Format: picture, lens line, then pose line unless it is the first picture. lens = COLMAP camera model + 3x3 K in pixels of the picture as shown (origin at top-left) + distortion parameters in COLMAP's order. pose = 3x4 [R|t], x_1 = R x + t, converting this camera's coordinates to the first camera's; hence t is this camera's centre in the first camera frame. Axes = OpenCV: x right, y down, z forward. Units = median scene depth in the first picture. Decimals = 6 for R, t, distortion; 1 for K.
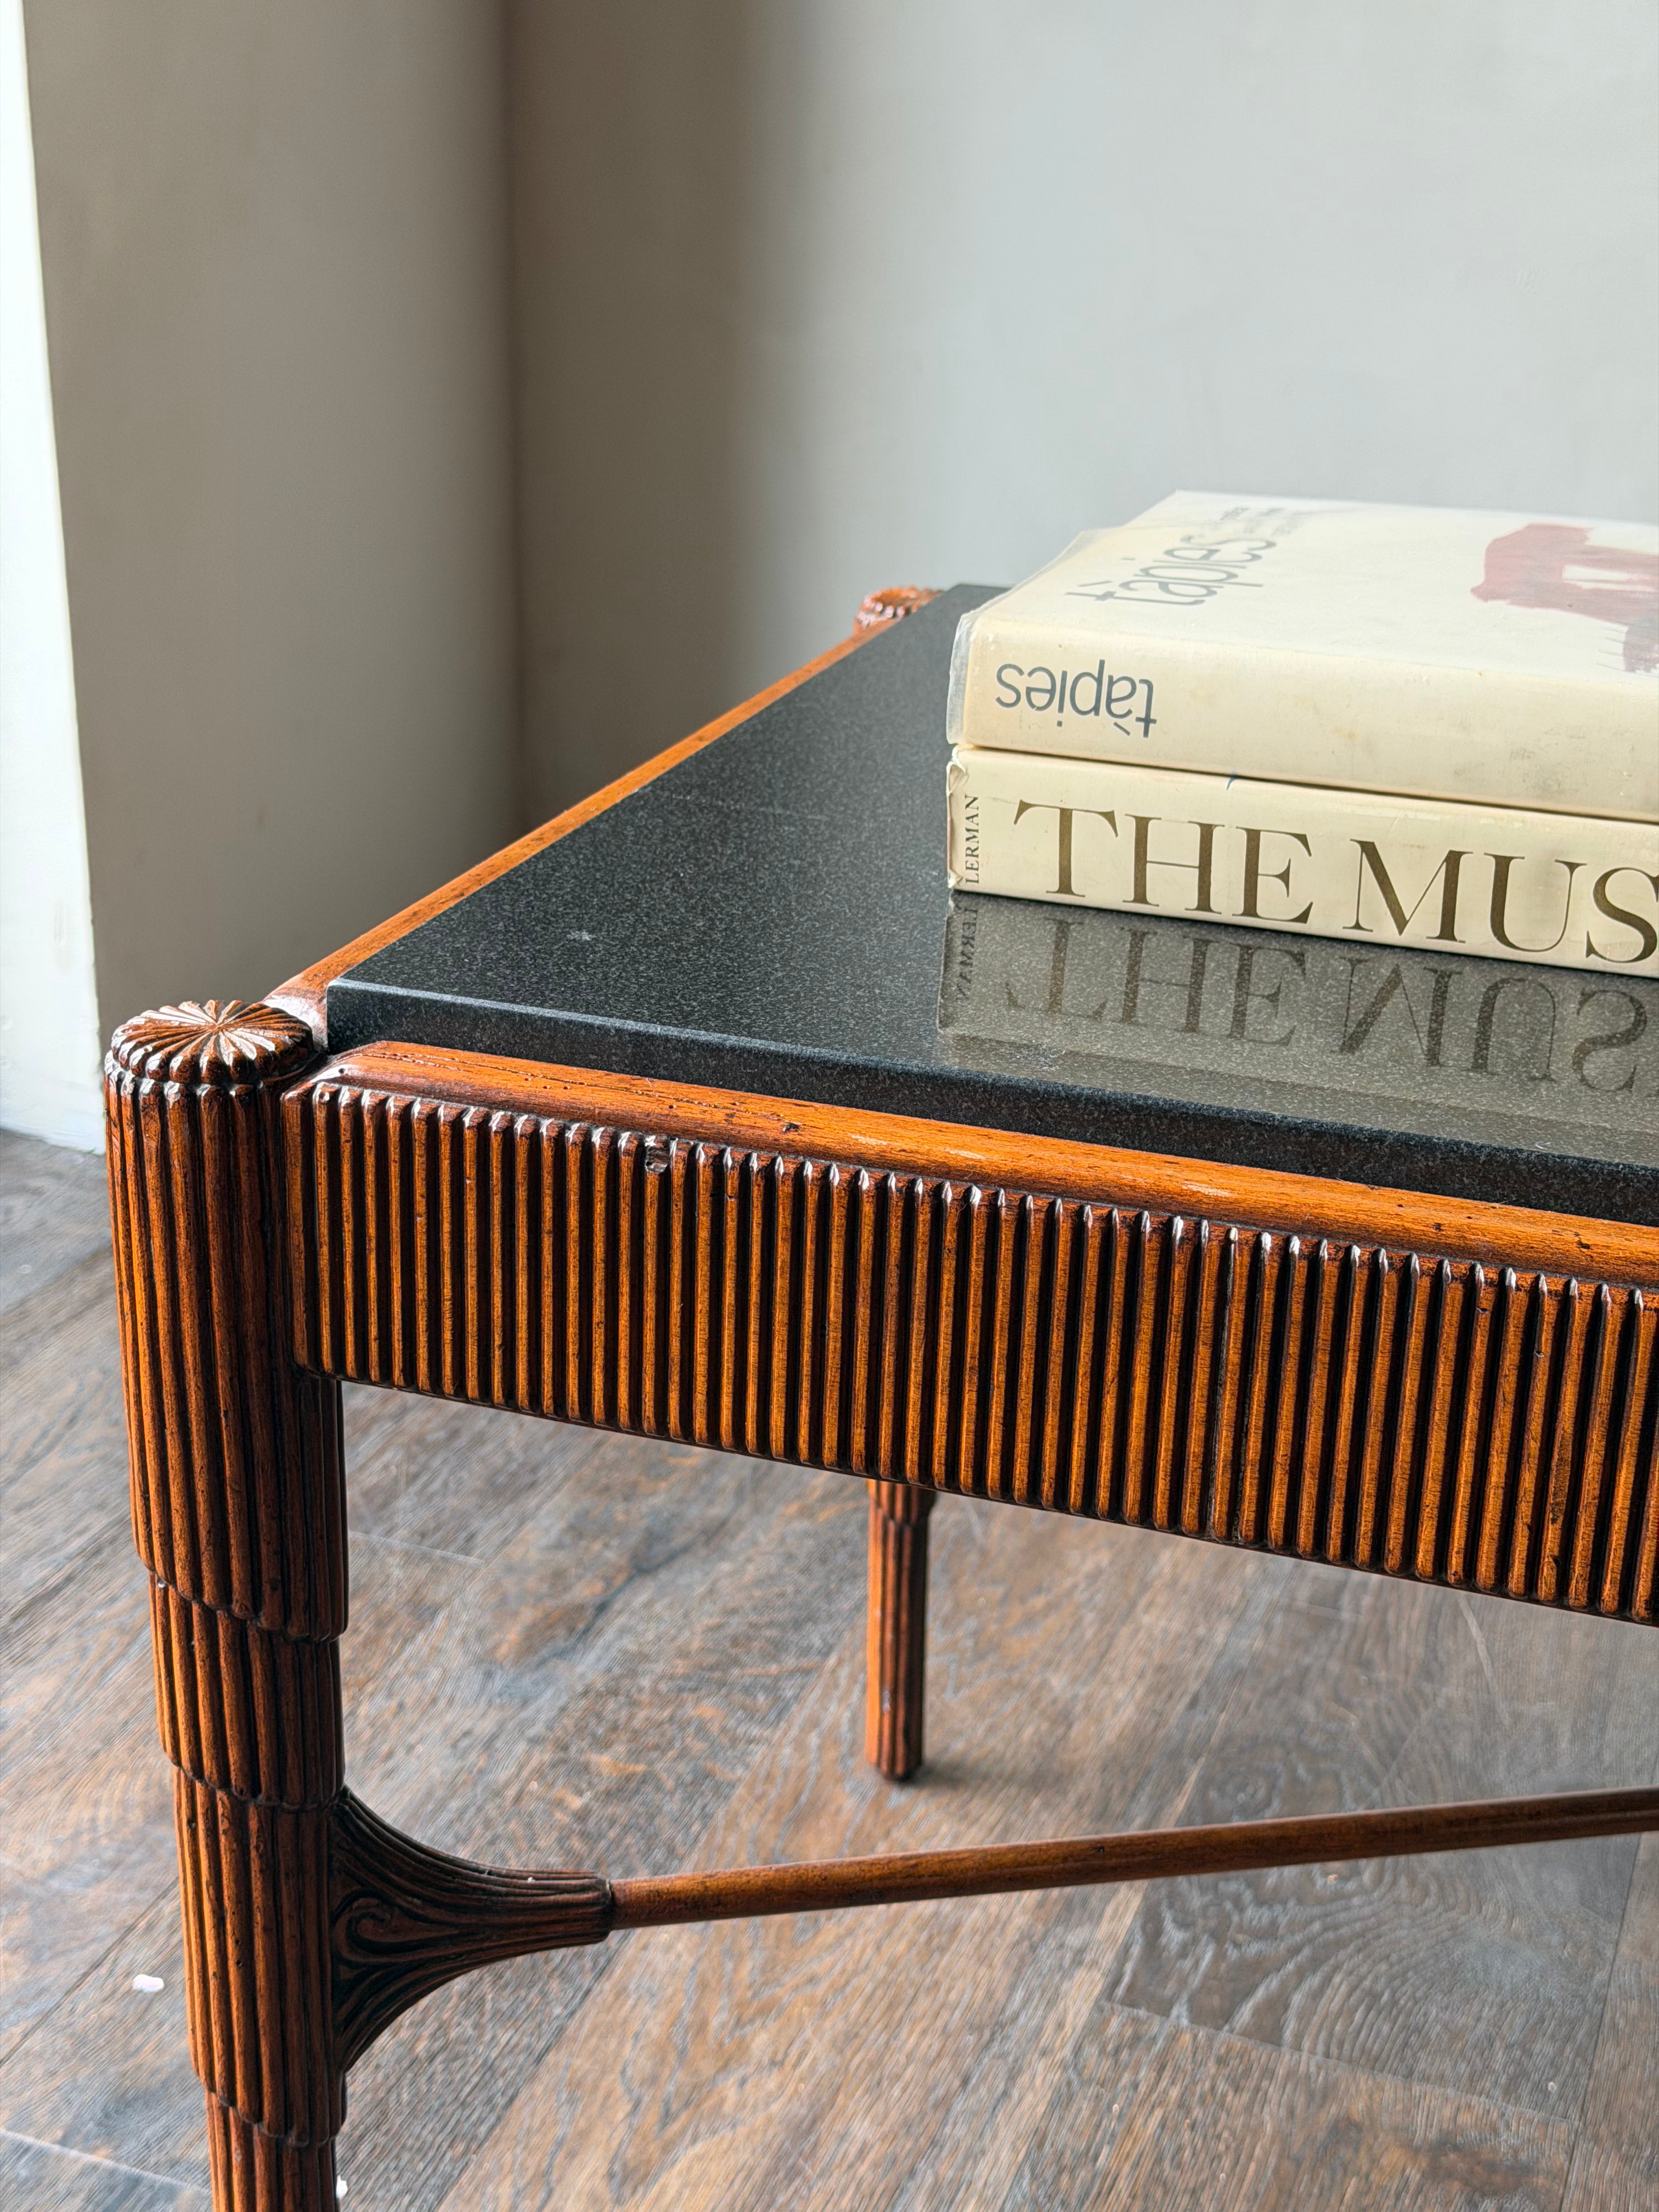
lens RADIAL K [[3094.6, 0, 827.6], [0, 3094.6, 1109.7], [0, 0, 1]] dist [0.086863, 0.000000]
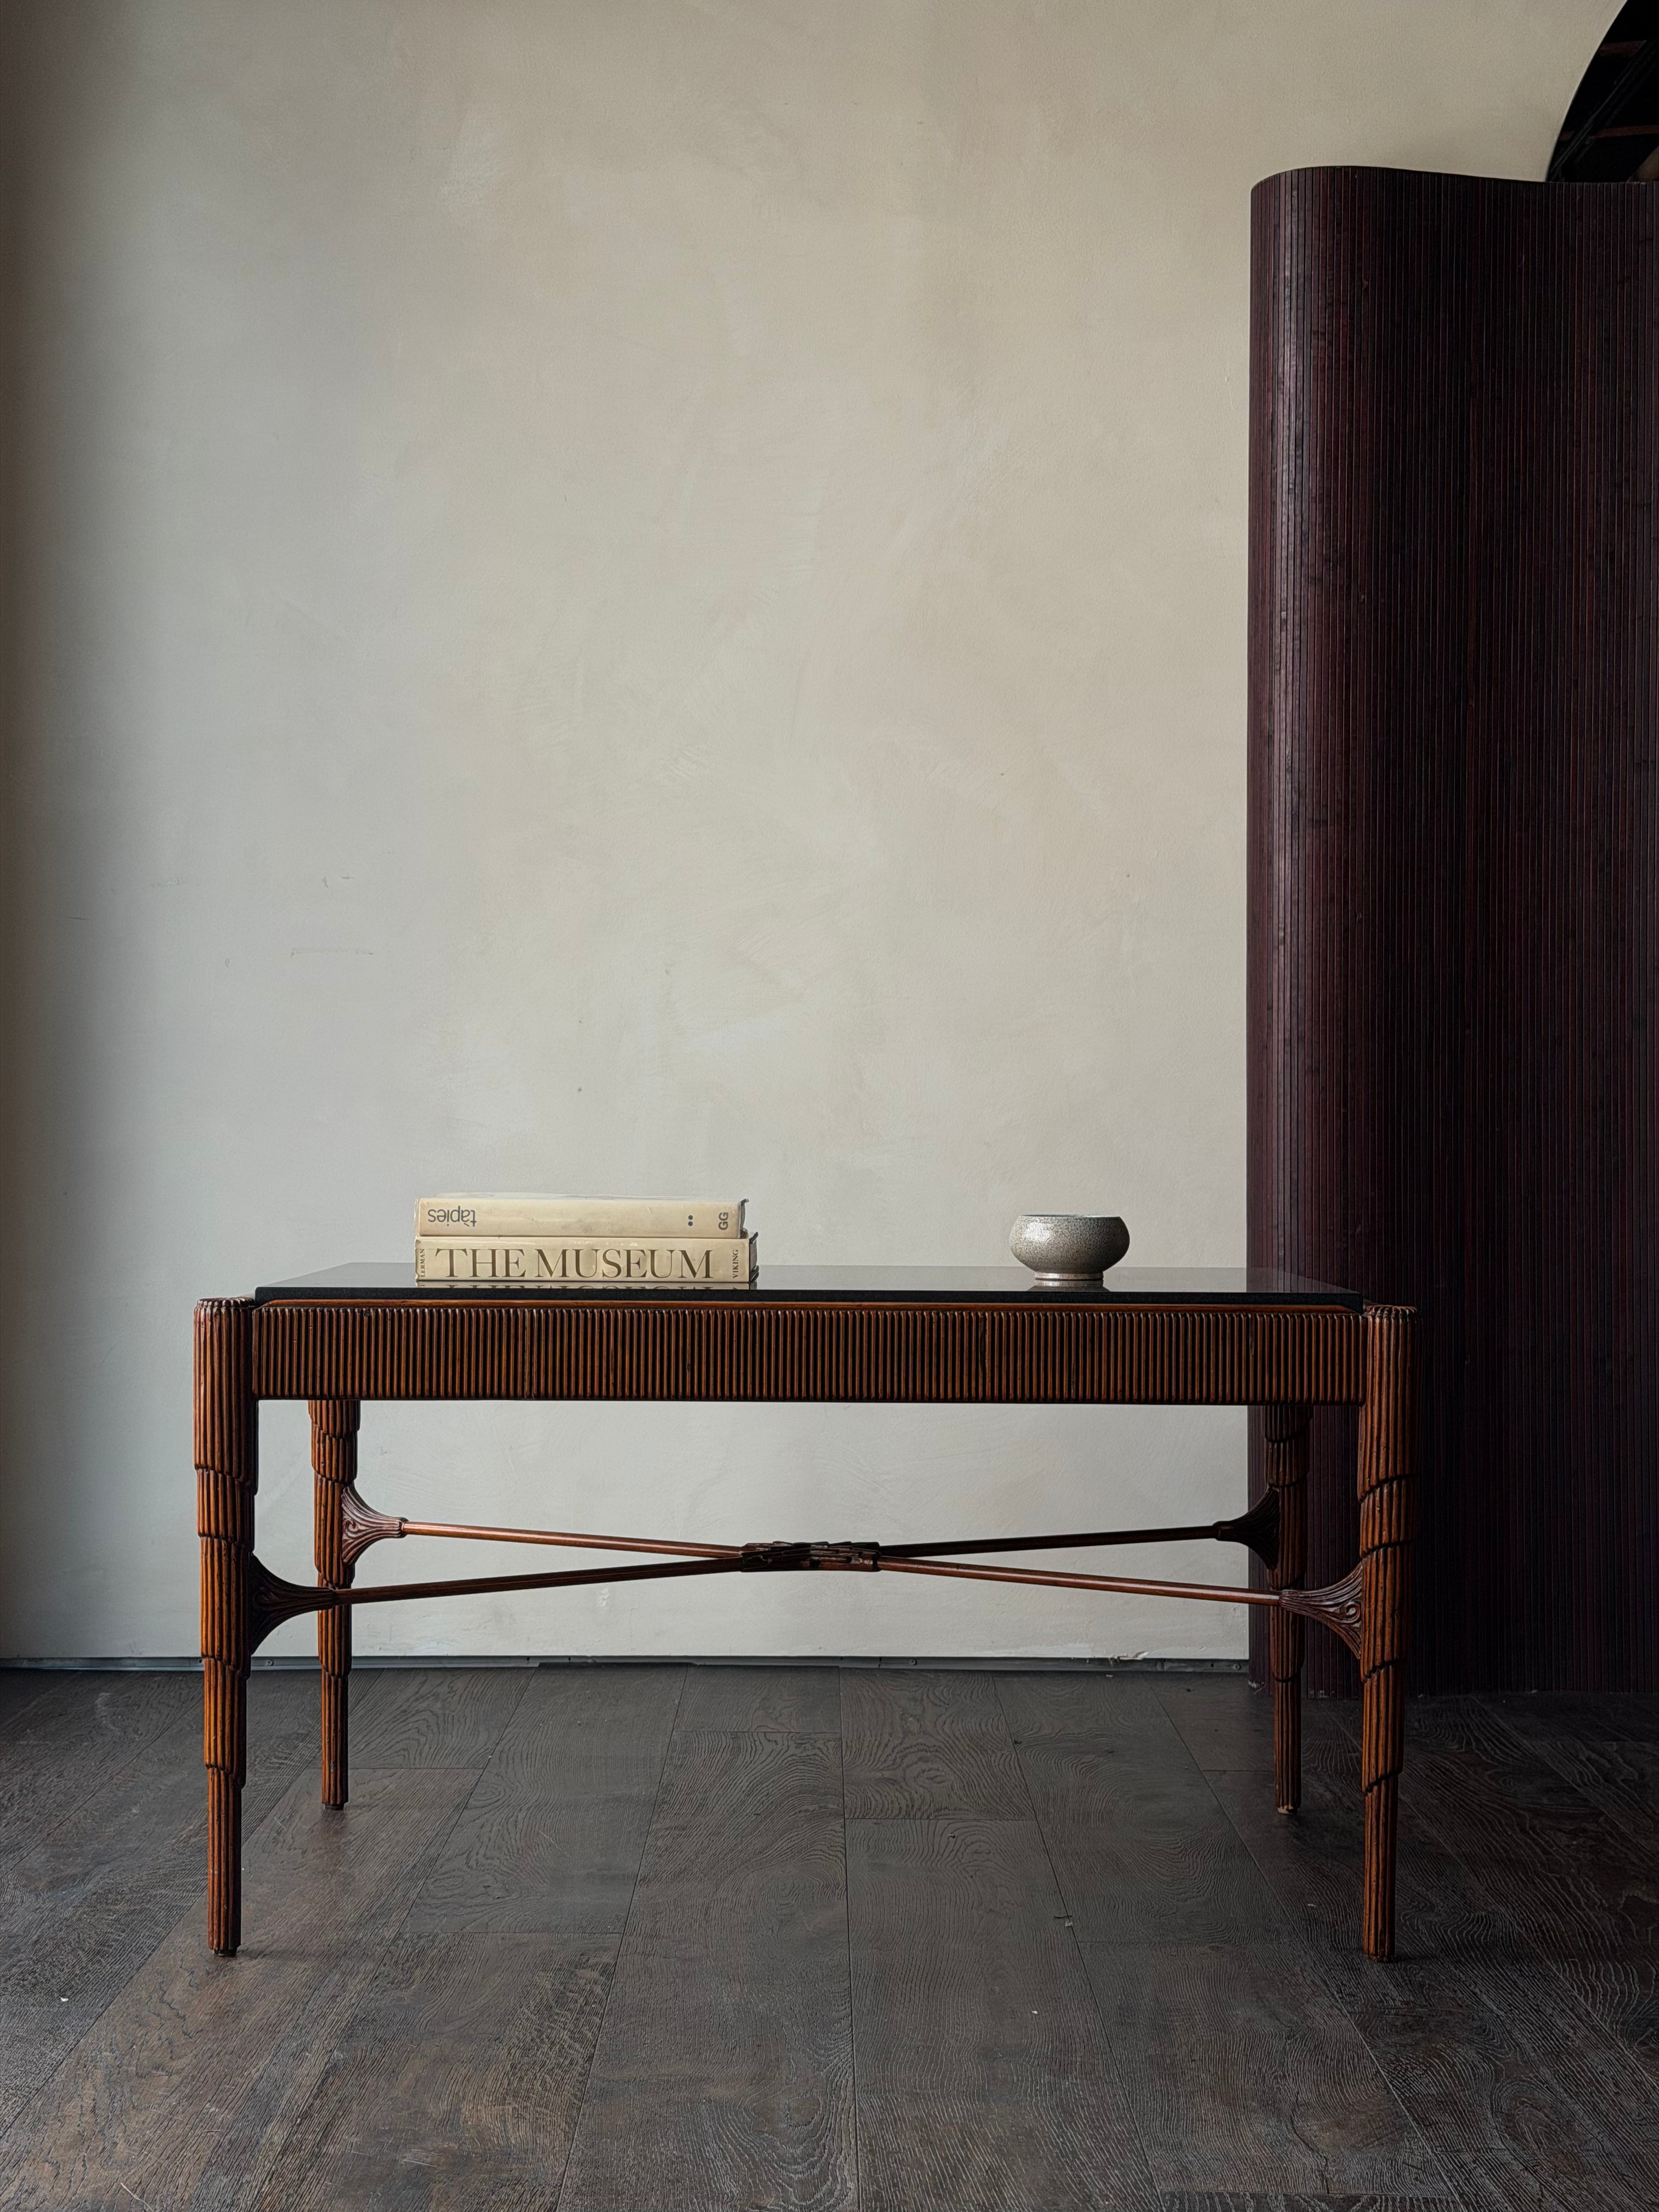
lens RADIAL K [[3094.6, 0, 822.9], [0, 3094.6, 1098.7], [0, 0, 1]] dist [0.086863, 0.000000]
pose [[0.943864, -0.012573, 0.330095, -0.674641], [0.135419, 0.926176, -0.351937, 1.025697], [-0.301301, 0.376882, 0.875887, -2.220231]]
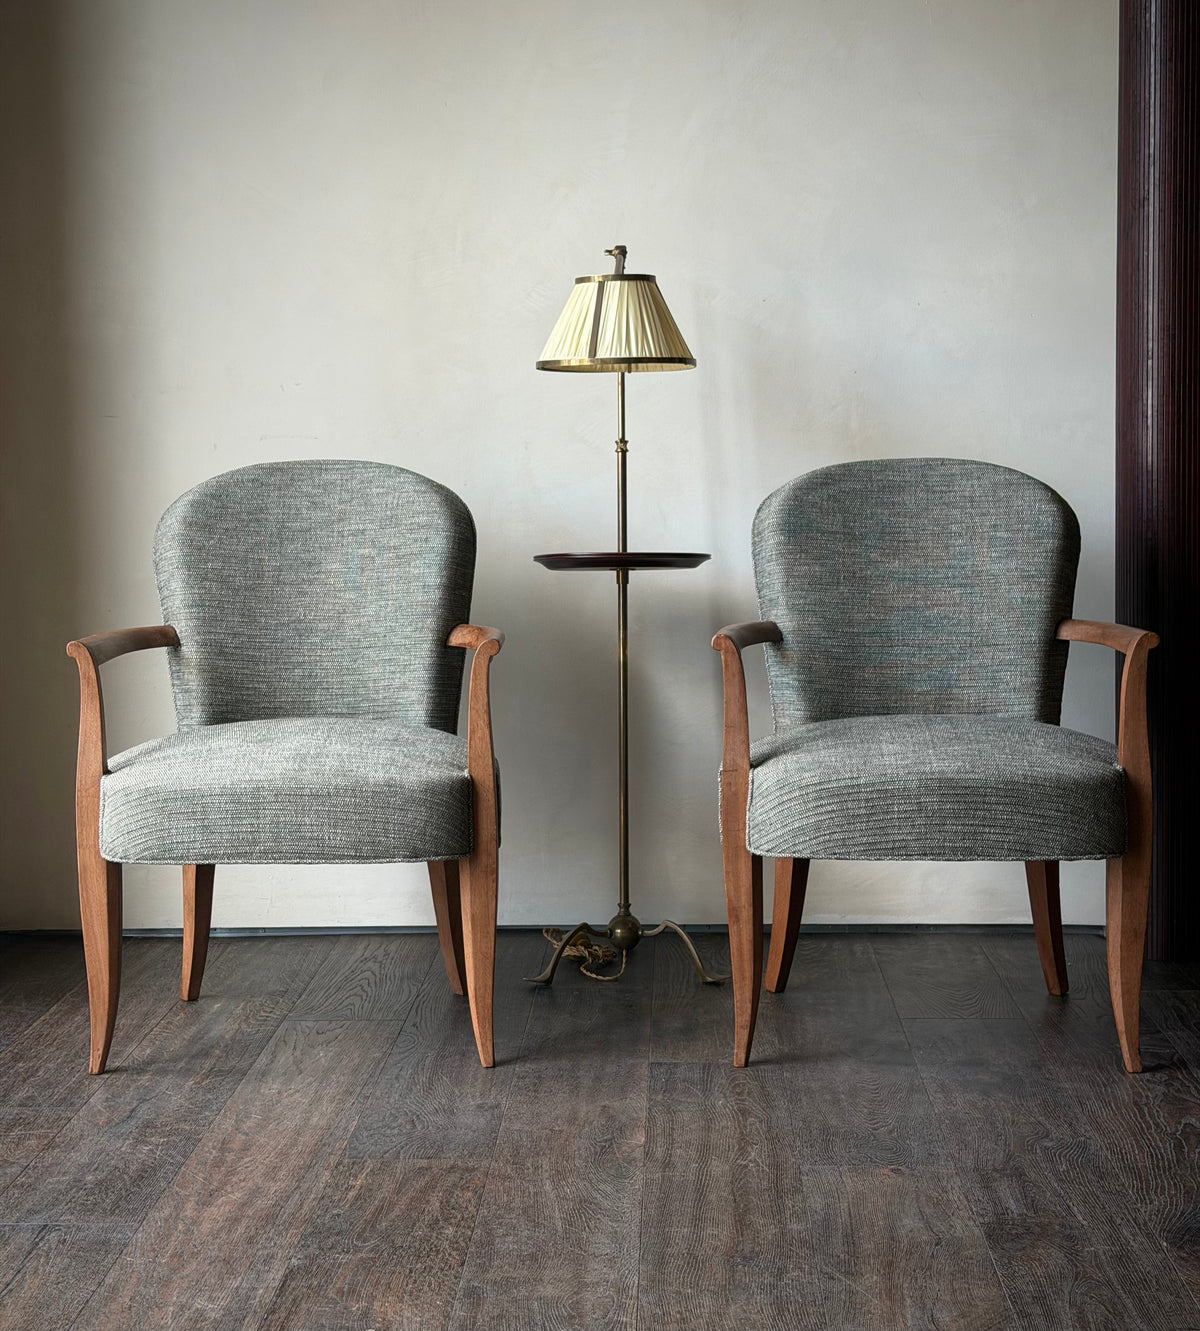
lens RADIAL K [[2233.0, 0, 597.7], [0, 2233.0, 662.7], [0, 0, 1]] dist [0.102643, 0.000000]
pose [[0.955147, -0.060604, 0.289866, -0.627345], [0.137926, 0.957226, -0.254352, 0.887675], [-0.262052, 0.282924, 0.922650, -2.364381]]
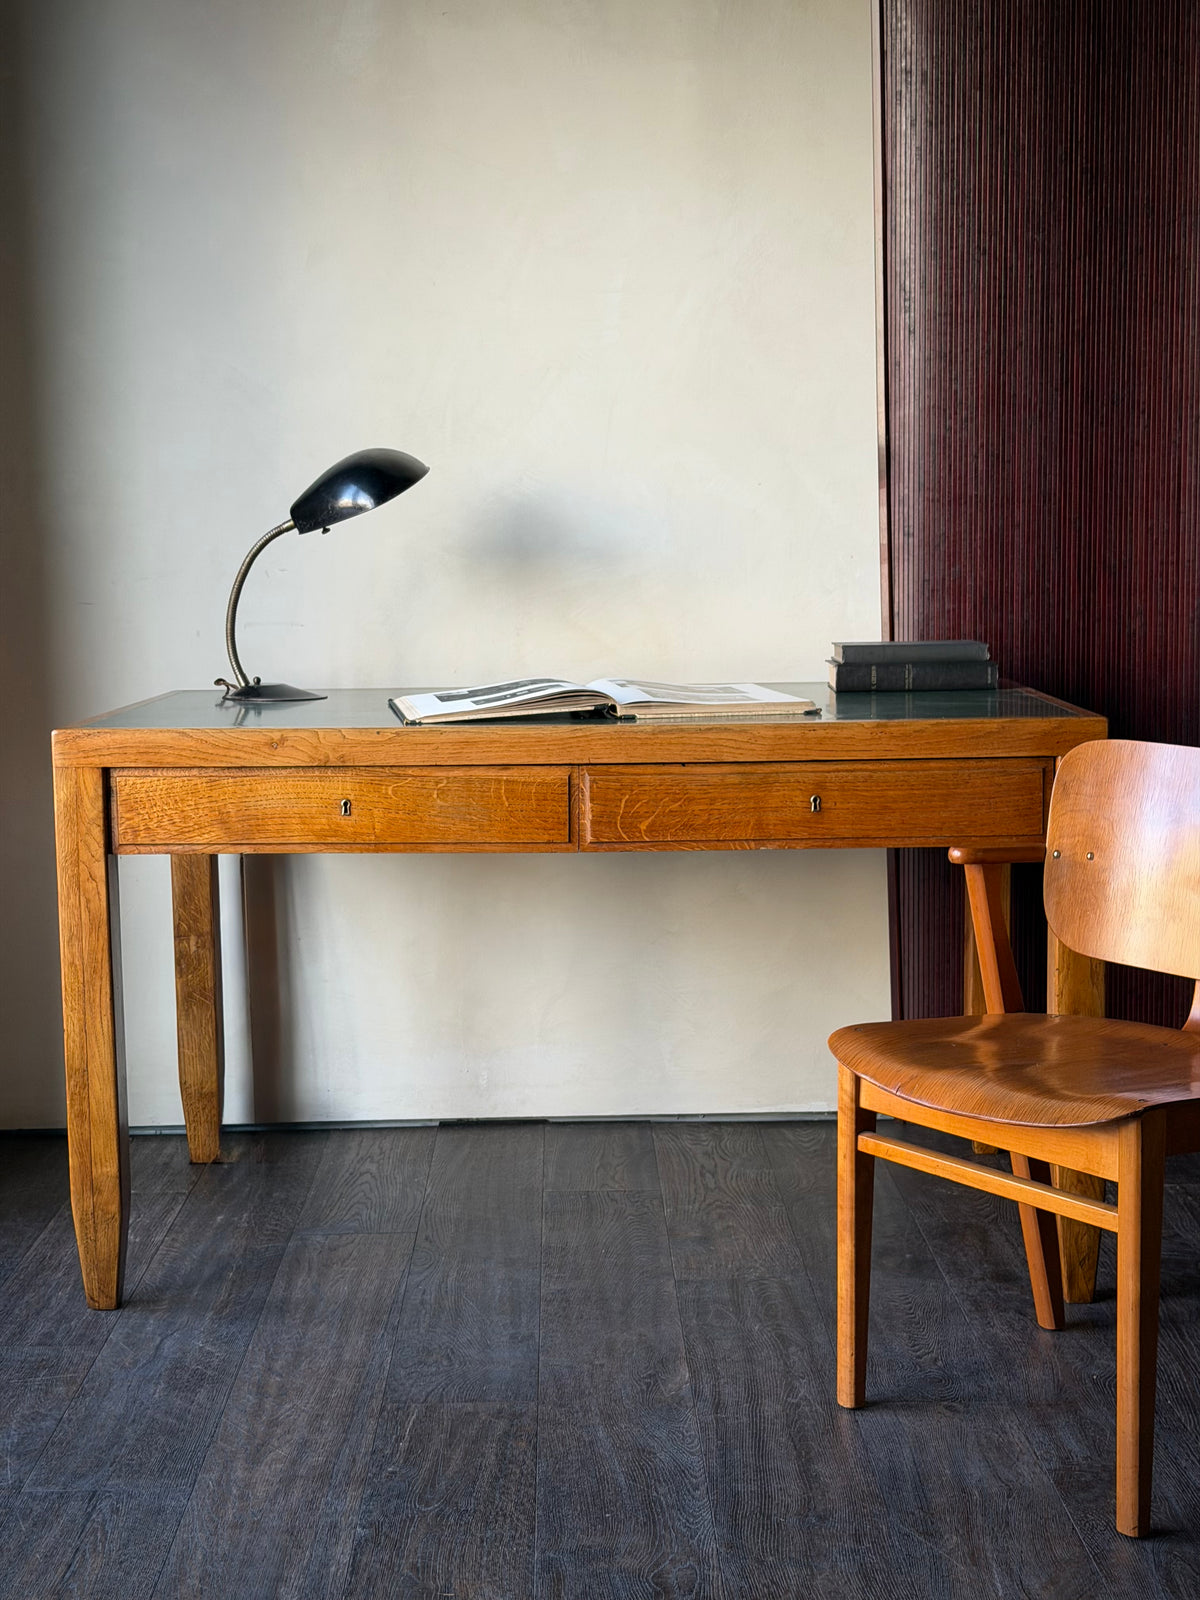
lens RADIAL K [[2238.4, 0, 591.2], [0, 2238.4, 814.0], [0, 0, 1]] dist [0.086863, 0.000000]
pose [[0.938890, -0.076451, 0.335619, -0.767081], [0.157610, 0.962290, -0.221713, 0.707613], [-0.306013, 0.261061, 0.915534, -2.311447]]
